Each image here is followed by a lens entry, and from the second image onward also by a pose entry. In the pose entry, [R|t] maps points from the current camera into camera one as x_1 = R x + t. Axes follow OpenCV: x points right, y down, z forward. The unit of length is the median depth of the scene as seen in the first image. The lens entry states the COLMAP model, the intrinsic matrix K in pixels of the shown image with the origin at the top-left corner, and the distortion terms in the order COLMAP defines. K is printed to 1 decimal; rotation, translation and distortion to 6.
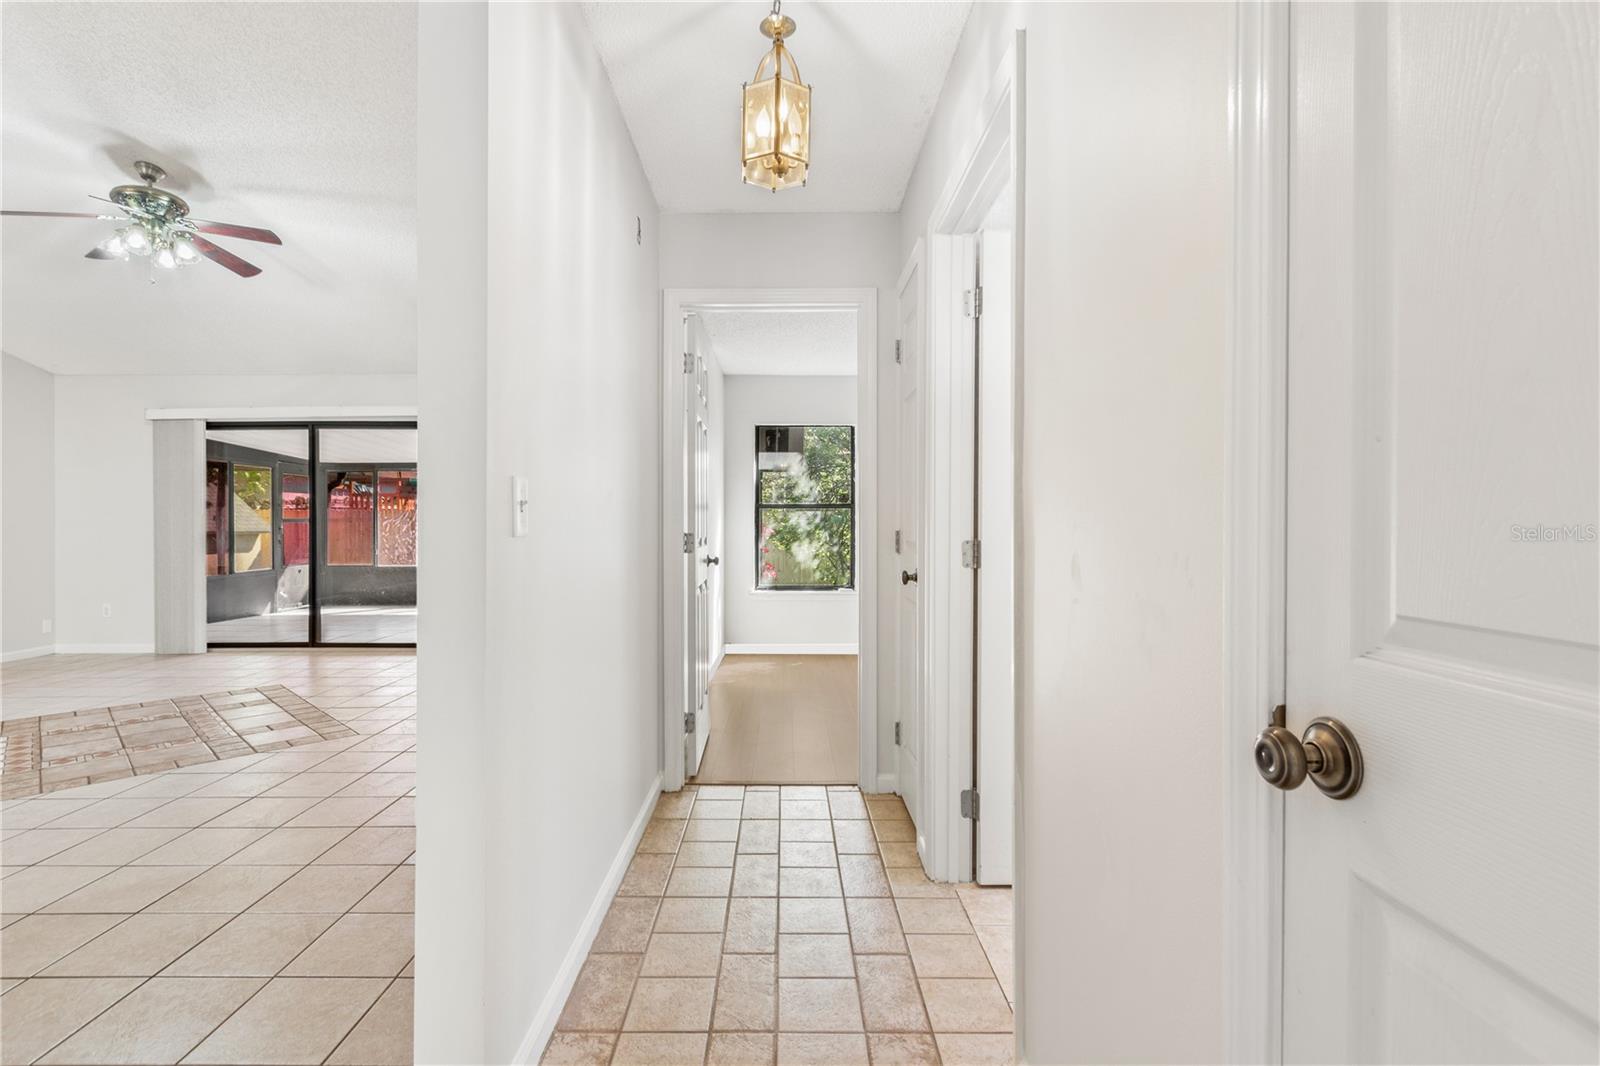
lens RADIAL K [[765.8, 0, 775.6], [0, 765.8, 529.7], [0, 0, 1]] dist [0.001797, 0.000213]
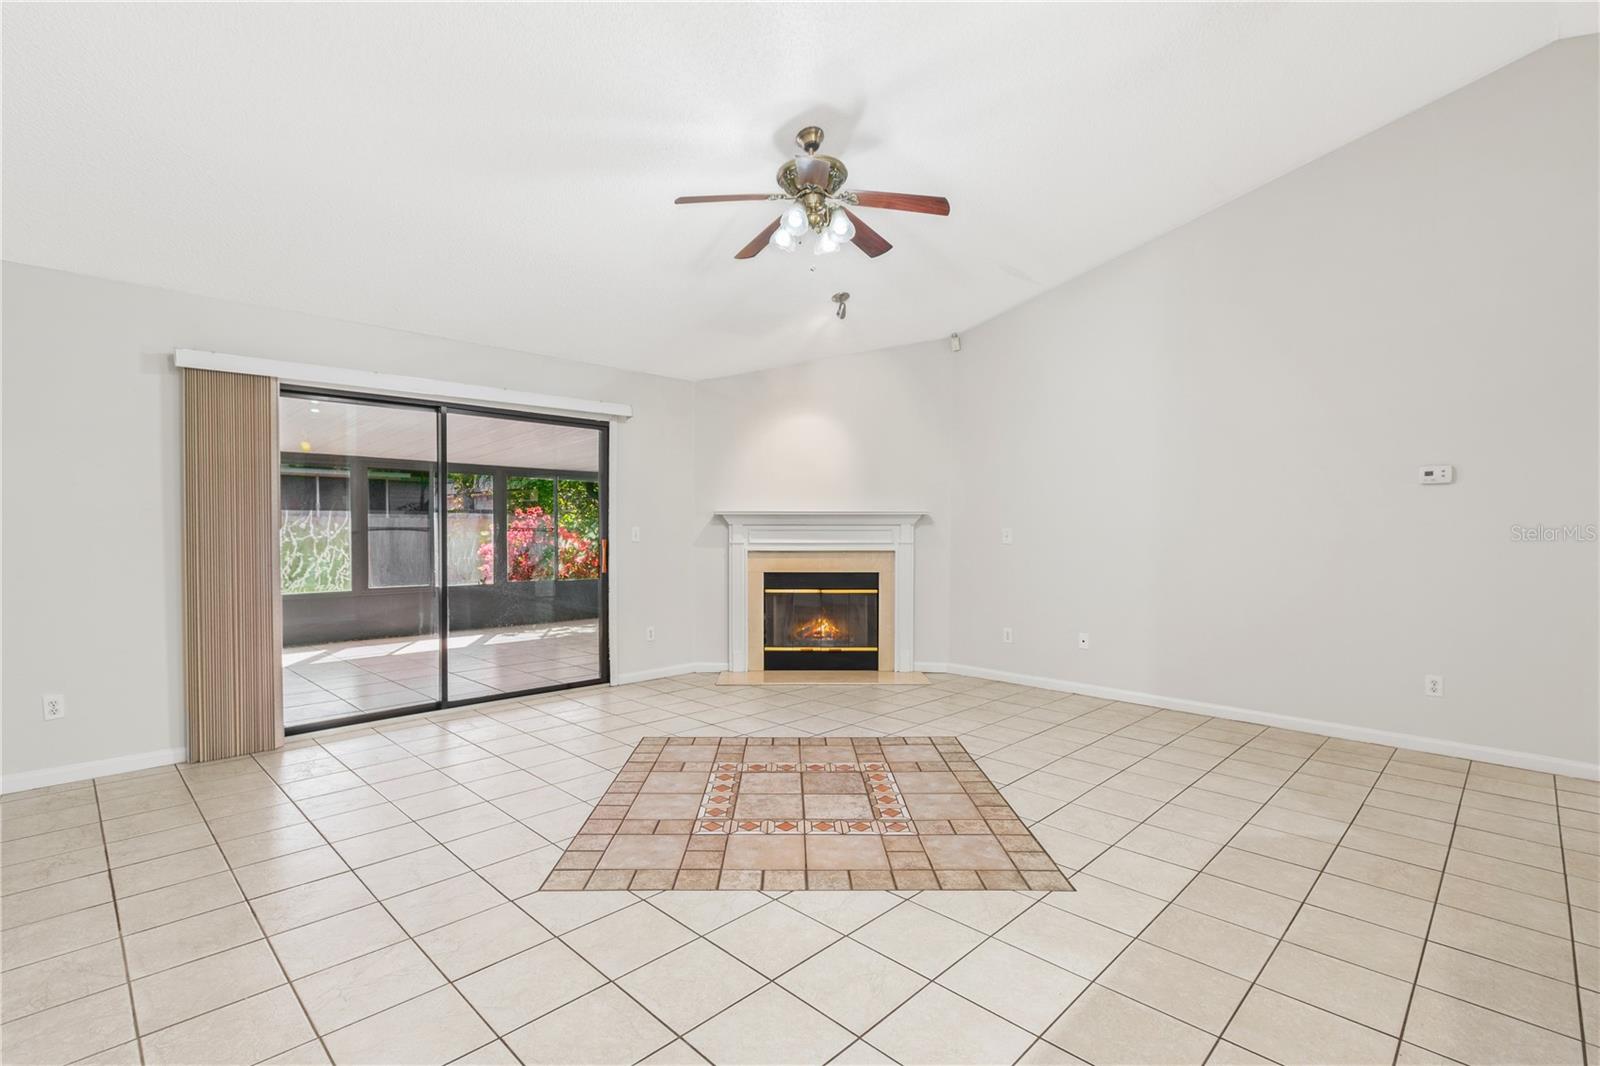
lens RADIAL K [[733.6, 0, 800.0], [0, 733.6, 533.0], [0, 0, 1]] dist [0.003999, -0.000168]
pose [[0.690575, -0.003811, 0.723250, -0.874107], [0.004246, 0.999990, 0.001215, -0.014560], [-0.723248, 0.002232, 0.690585, 0.262305]]
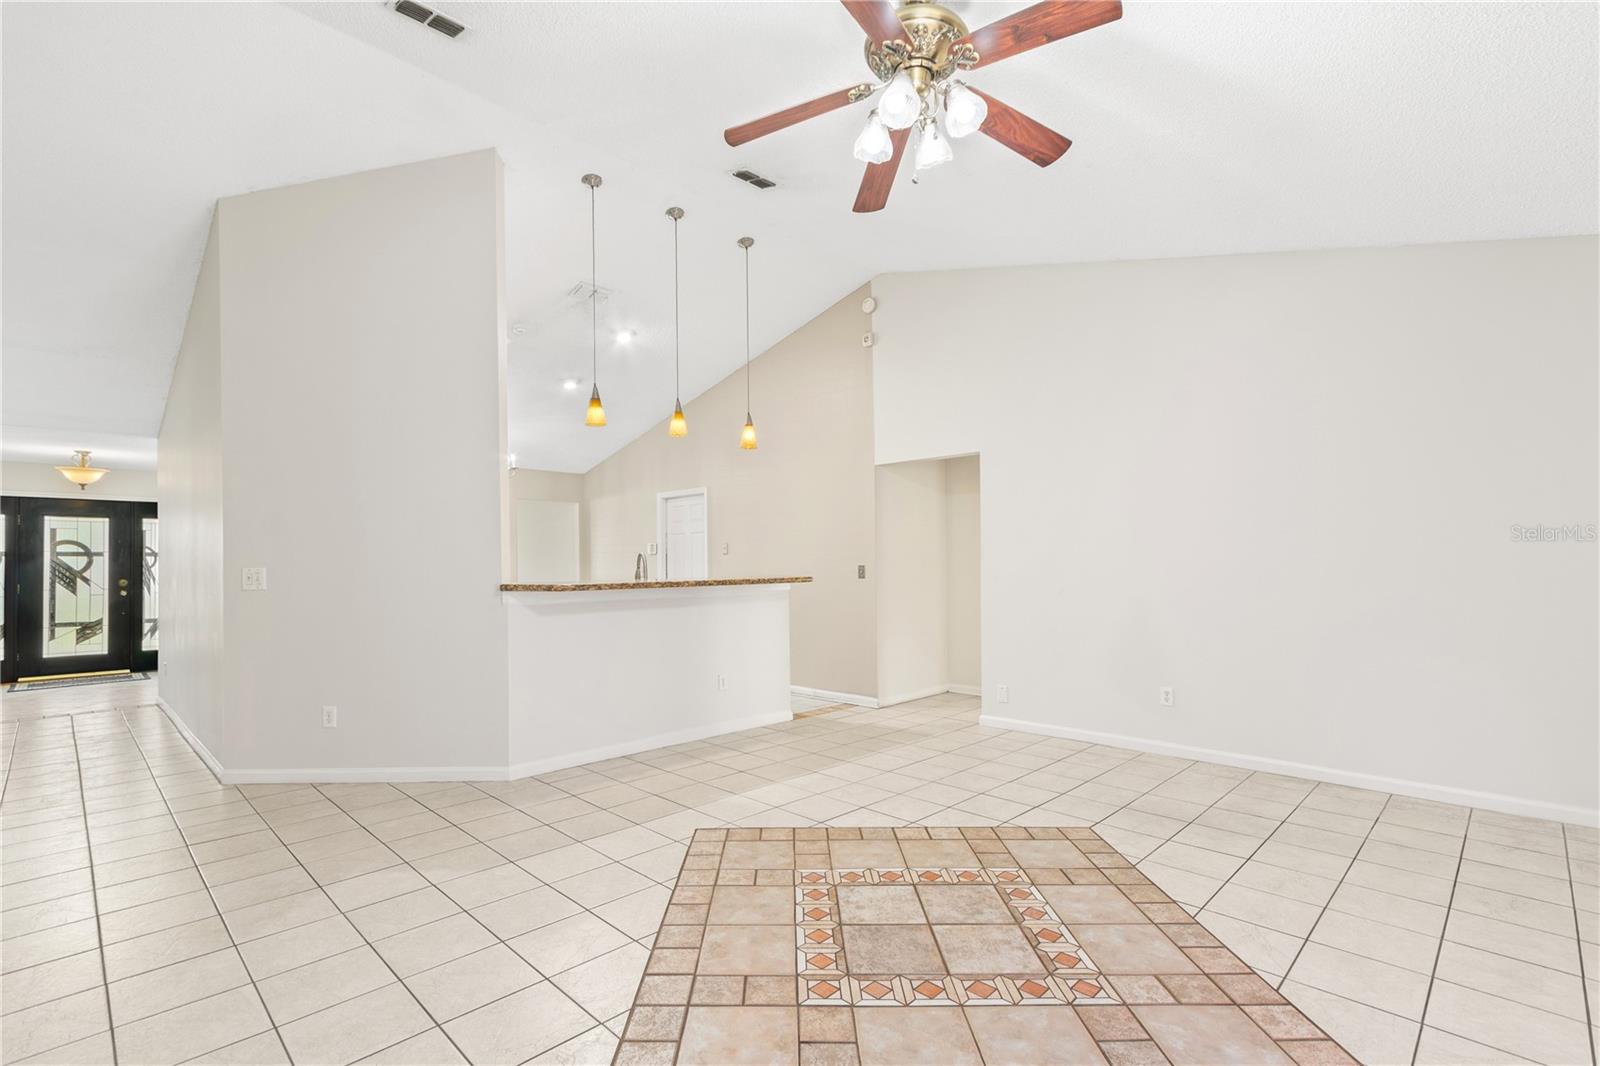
lens RADIAL K [[746.0, 0, 791.1], [0, 746.0, 546.7], [0, 0, 1]] dist [0.005569, -0.000149]
pose [[-0.698292, -0.010344, -0.715739, -0.200484], [0.001501, 0.999872, -0.015914, -0.019395], [0.715812, -0.012187, -0.698187, 0.815158]]
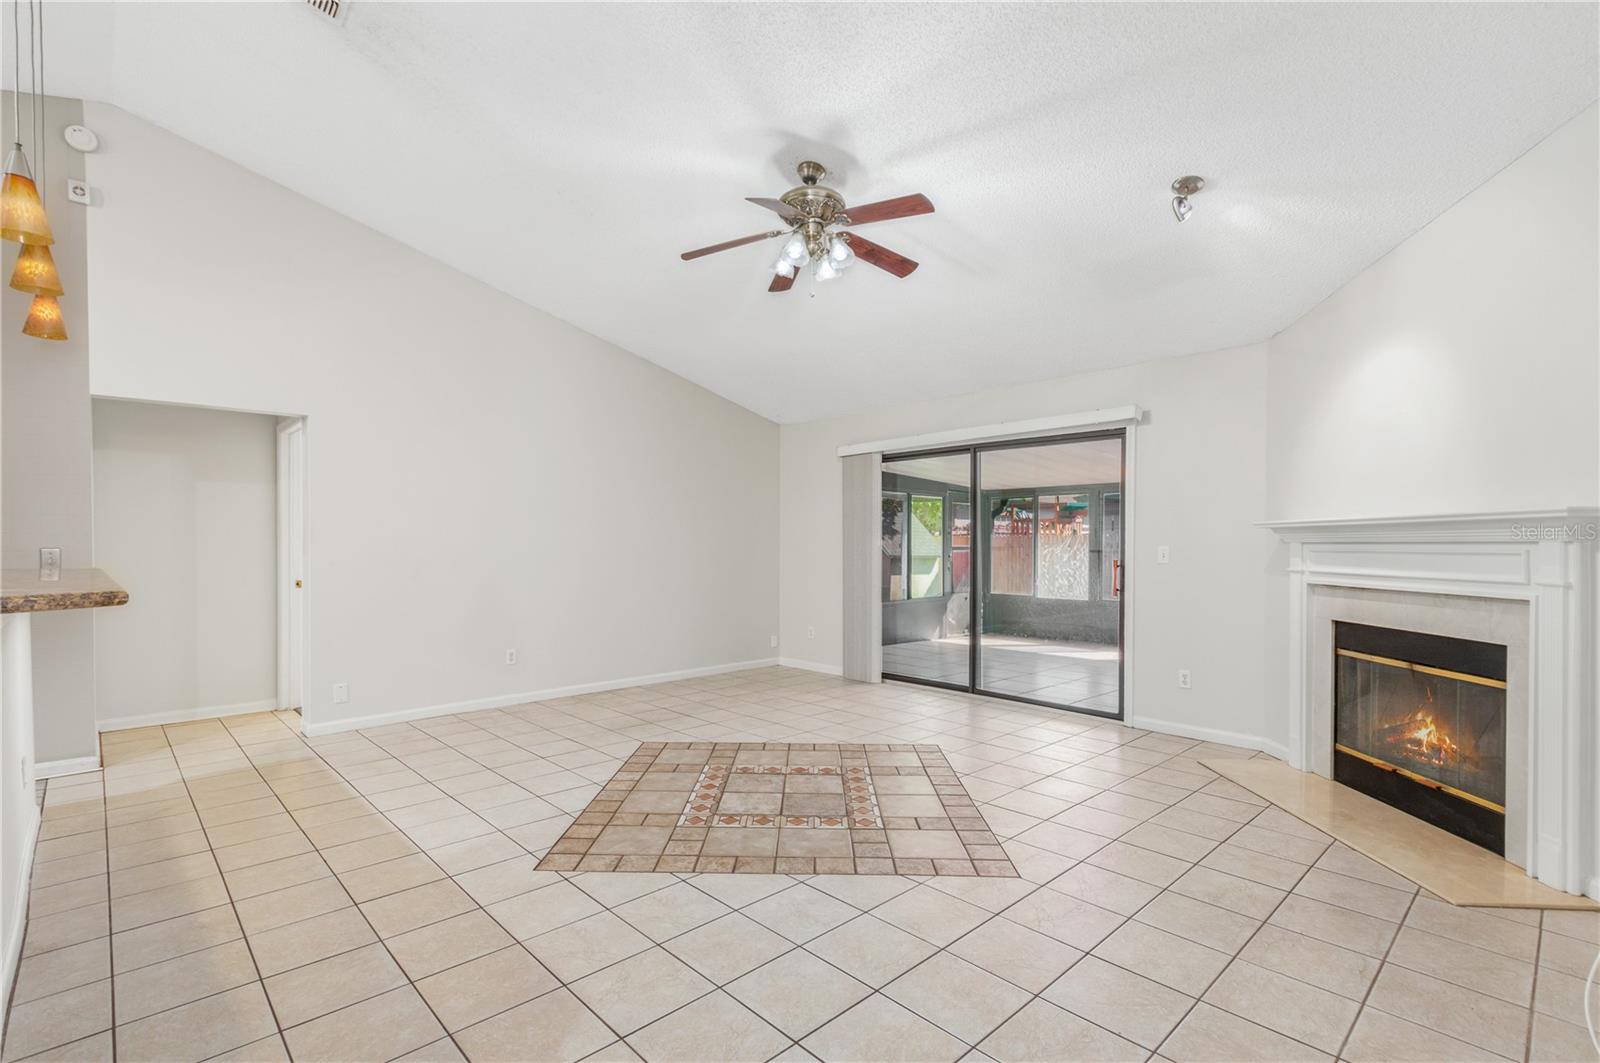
lens RADIAL K [[746.0, 0, 791.1], [0, 746.0, 545.2], [0, 0, 1]] dist [0.005569, -0.000149]
pose [[0.700838, 0.003632, -0.713312, -0.124449], [-0.008828, 0.999955, -0.003582, -0.016519], [0.713266, 0.008808, 0.700838, 0.225005]]
